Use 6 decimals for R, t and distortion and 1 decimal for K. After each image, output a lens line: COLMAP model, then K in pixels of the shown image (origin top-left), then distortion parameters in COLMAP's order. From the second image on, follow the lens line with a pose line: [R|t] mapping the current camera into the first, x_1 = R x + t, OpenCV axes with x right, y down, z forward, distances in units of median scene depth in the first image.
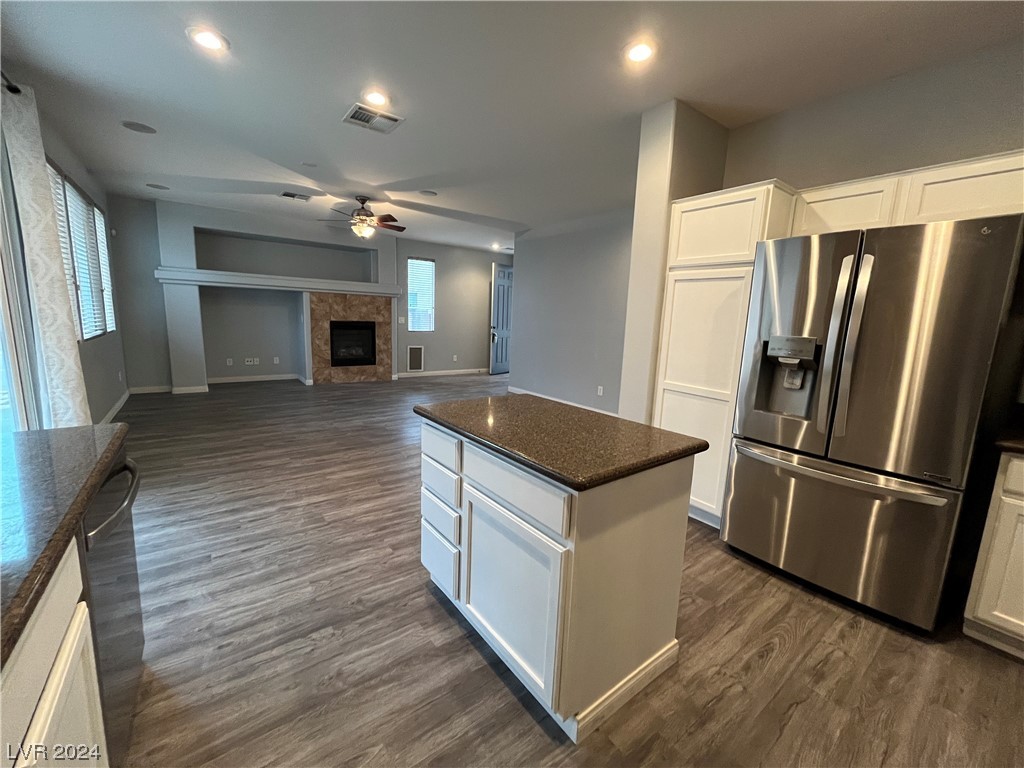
lens RADIAL K [[412.2, 0, 511.7], [0, 412.2, 381.1], [0, 0, 1]] dist [-0.002394, -0.000650]
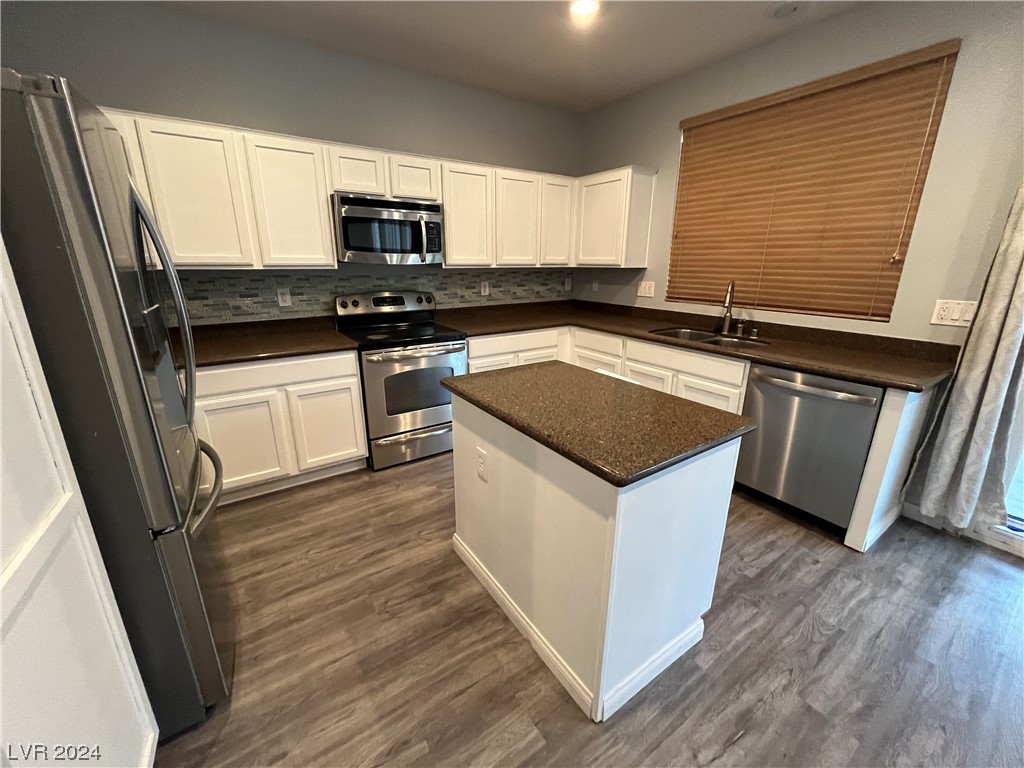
lens RADIAL K [[412.2, 0, 511.1], [0, 412.2, 383.9], [0, 0, 1]] dist [-0.002394, -0.000650]
pose [[-0.997675, -0.055429, 0.039662, 0.046720], [-0.032715, 0.899941, 0.434782, -0.081897], [-0.059793, 0.432473, -0.899662, 0.451499]]
